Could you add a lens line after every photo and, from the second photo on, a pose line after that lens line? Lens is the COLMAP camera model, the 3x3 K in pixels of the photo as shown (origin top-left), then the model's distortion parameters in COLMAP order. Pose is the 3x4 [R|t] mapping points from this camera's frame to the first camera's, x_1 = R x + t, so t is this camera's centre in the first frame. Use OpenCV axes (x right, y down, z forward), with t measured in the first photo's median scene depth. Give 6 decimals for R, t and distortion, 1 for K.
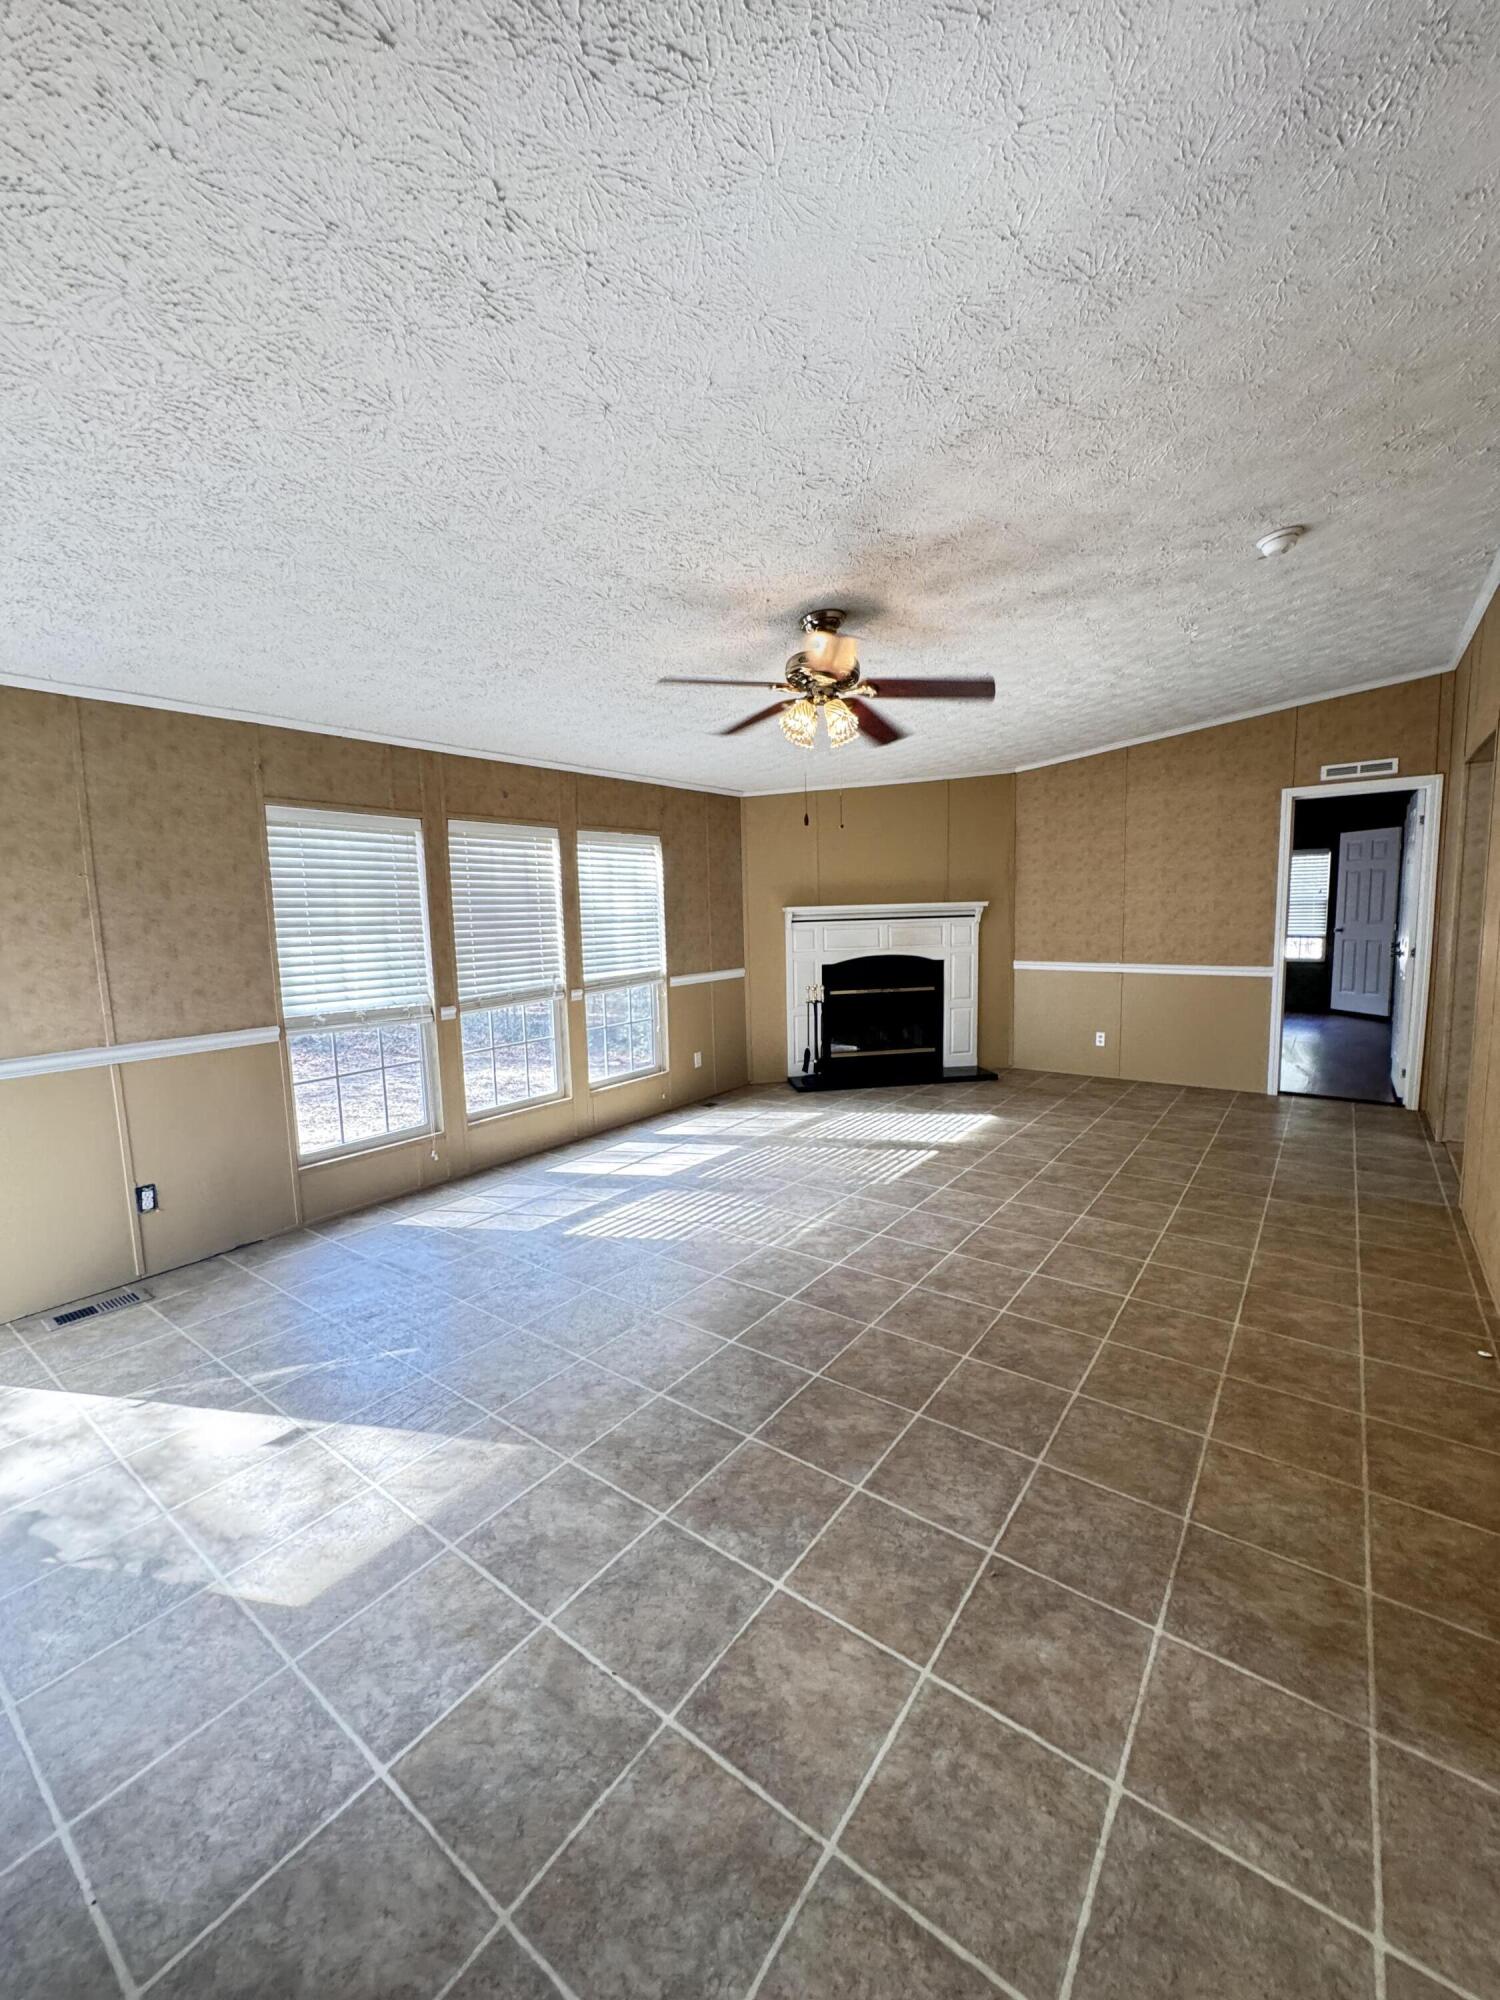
lens RADIAL K [[795.4, 0, 752.0], [0, 795.4, 999.2], [0, 0, 1]] dist [-0.001561, 0.000436]
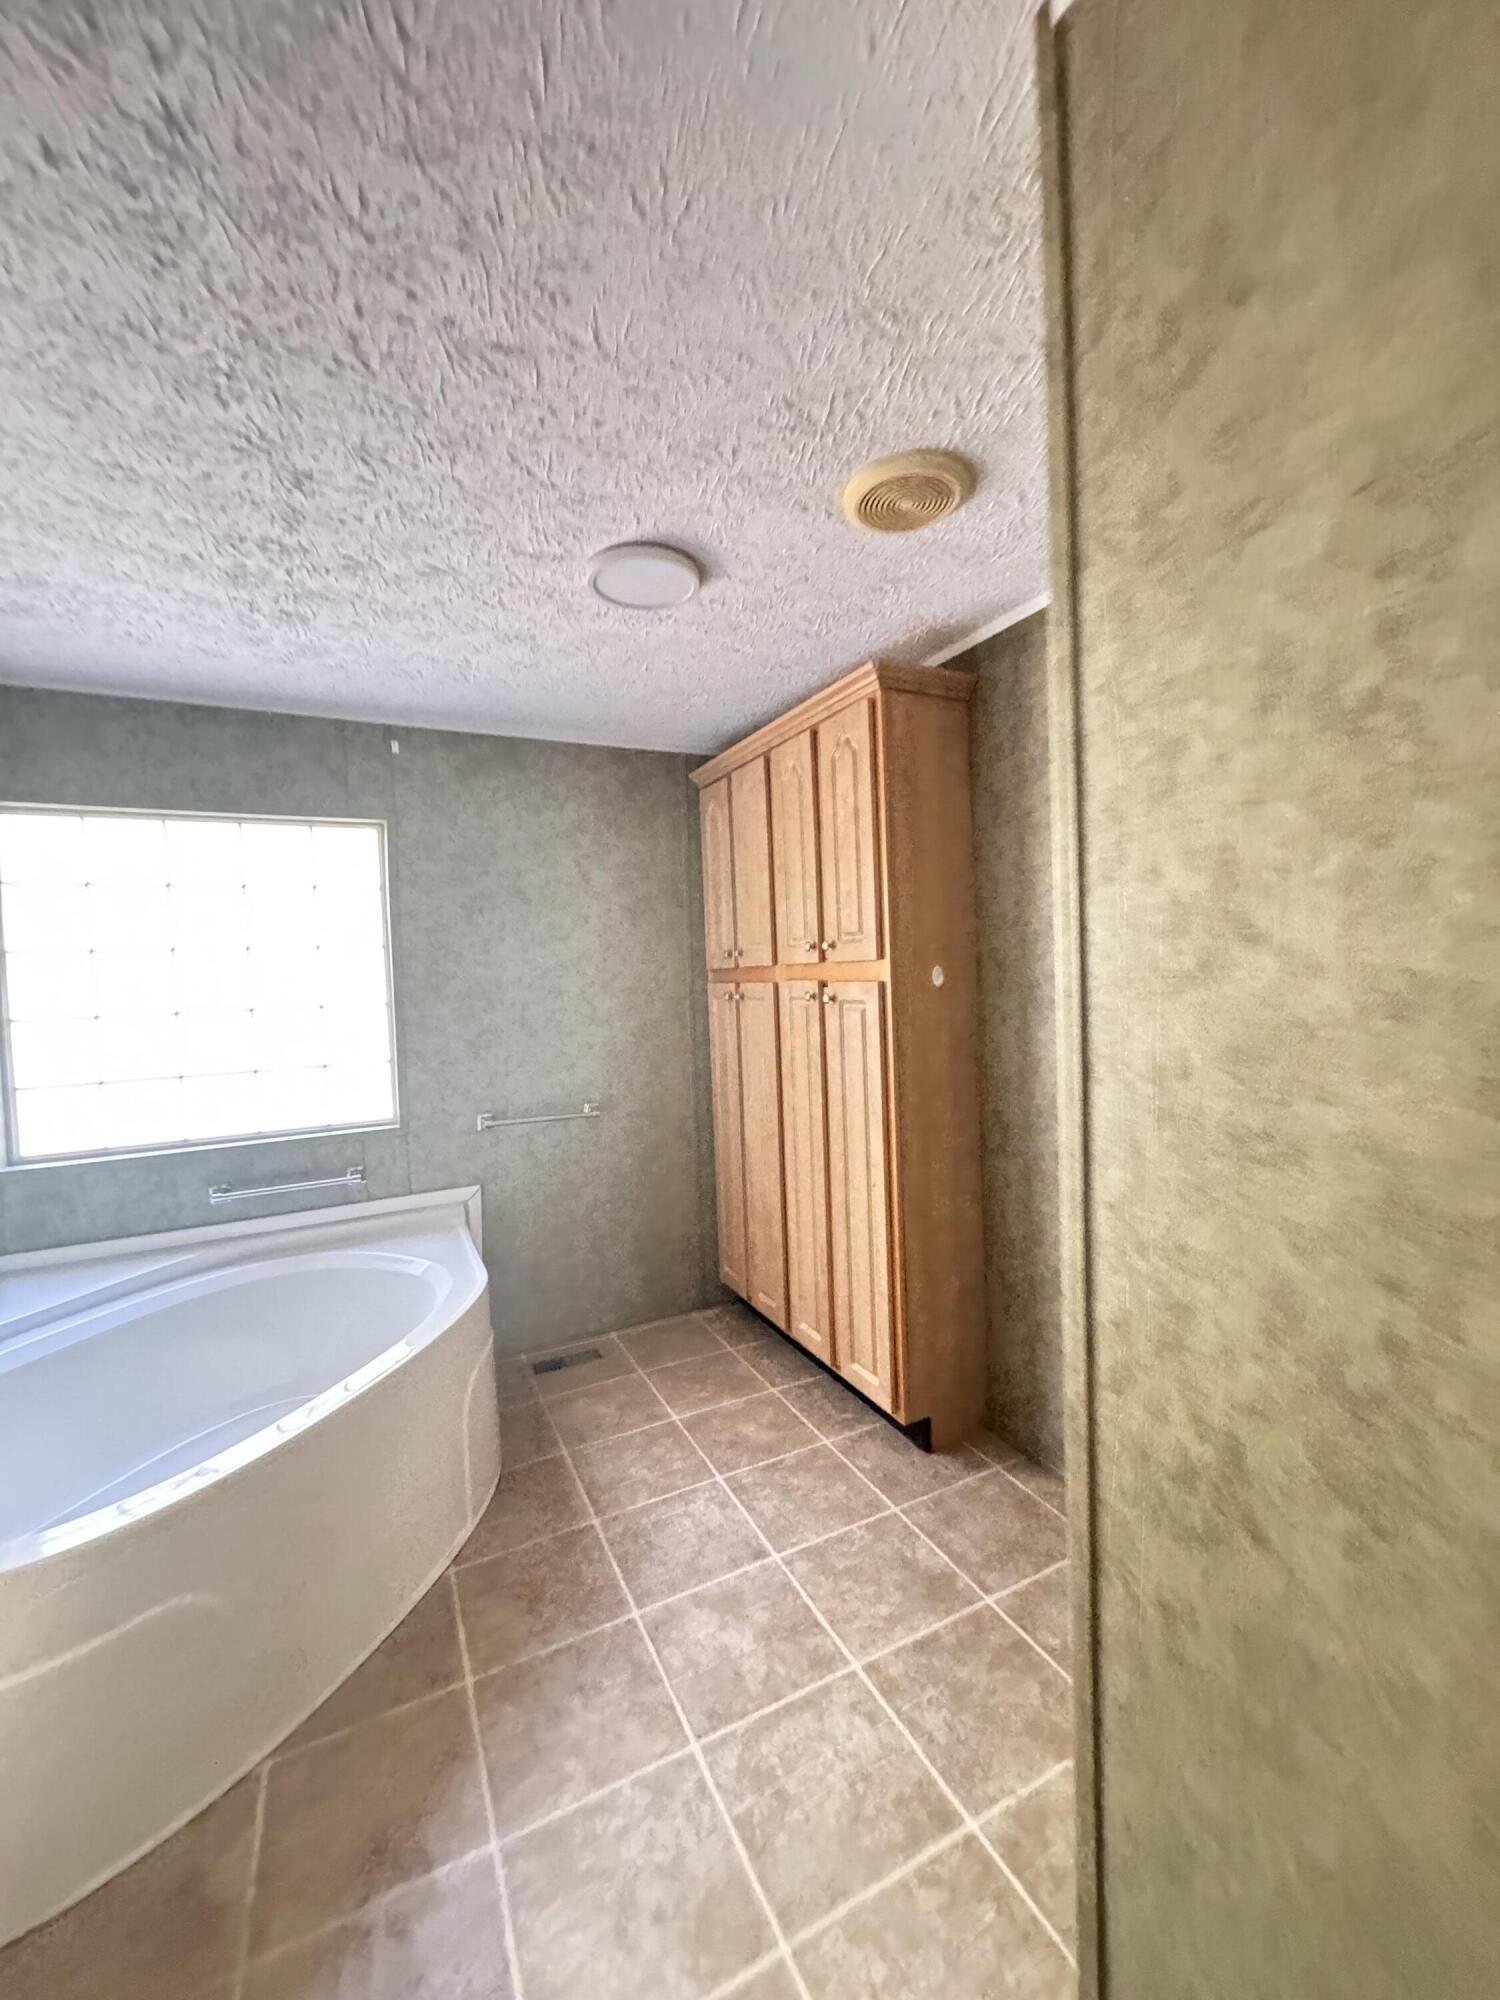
lens RADIAL K [[795.4, 0, 752.0], [0, 795.4, 999.2], [0, 0, 1]] dist [-0.001561, 0.000436]
pose [[-0.890104, 0.038006, 0.454170, -0.321539], [0.107562, 0.985885, 0.128304, -0.181513], [-0.442883, 0.163055, -0.881628, 1.875319]]
